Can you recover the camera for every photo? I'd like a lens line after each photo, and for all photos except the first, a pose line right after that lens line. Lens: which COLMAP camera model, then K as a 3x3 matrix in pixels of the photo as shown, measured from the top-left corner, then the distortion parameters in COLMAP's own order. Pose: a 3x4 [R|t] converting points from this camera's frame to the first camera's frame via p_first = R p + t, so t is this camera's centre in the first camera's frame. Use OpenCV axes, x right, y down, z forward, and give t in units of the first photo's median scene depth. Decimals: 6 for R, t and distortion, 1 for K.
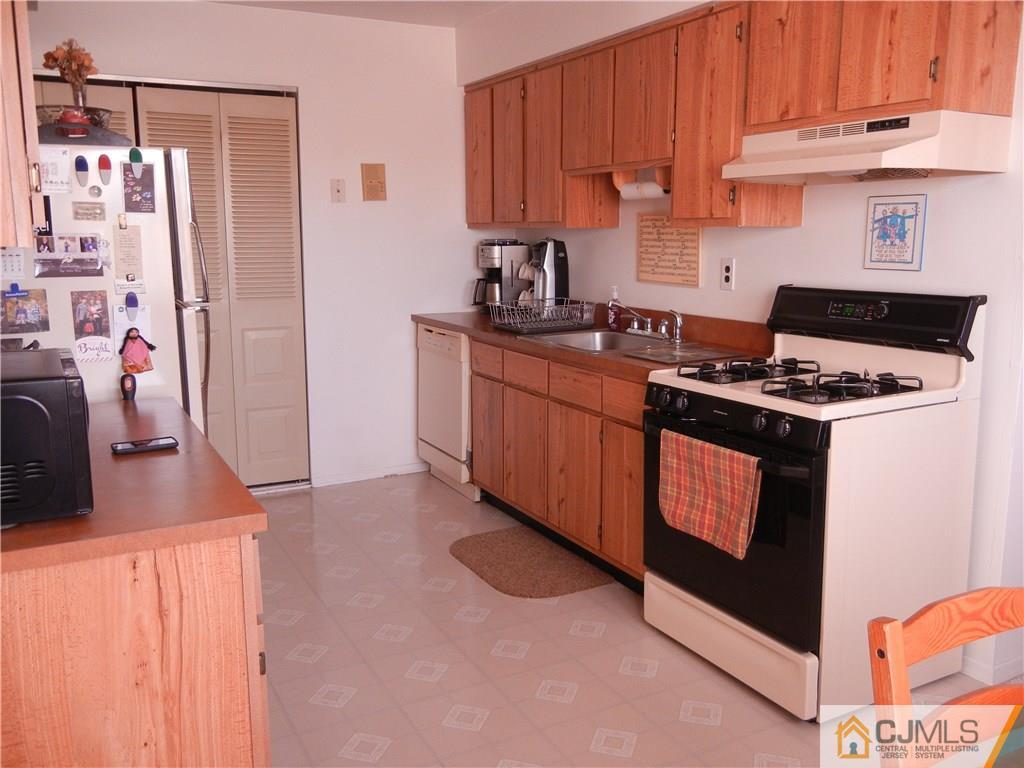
lens RADIAL K [[882.2, 0, 511.6], [0, 882.2, 382.7], [0, 0, 1]] dist [-0.011312, 0.000736]
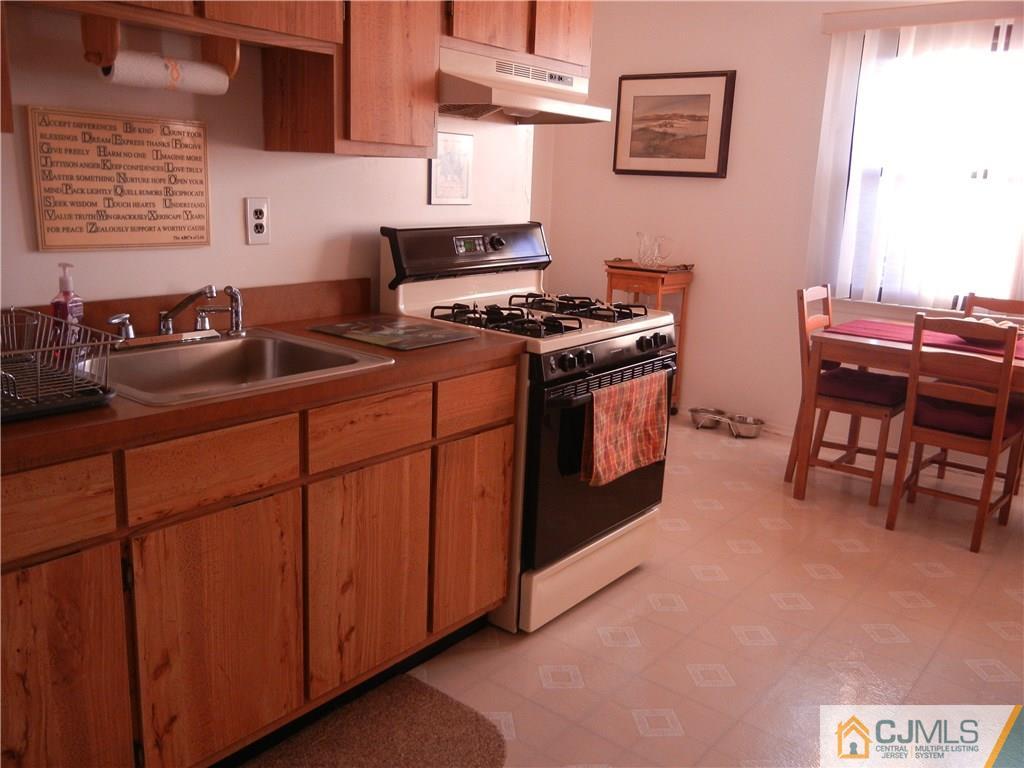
lens RADIAL K [[882.2, 0, 511.5], [0, 882.2, 387.6], [0, 0, 1]] dist [-0.011312, 0.000736]
pose [[-0.410841, -0.222375, 0.884172, -0.447330], [0.116075, 0.949148, 0.292653, -0.170180], [-0.904288, 0.222864, -0.364136, 1.052901]]
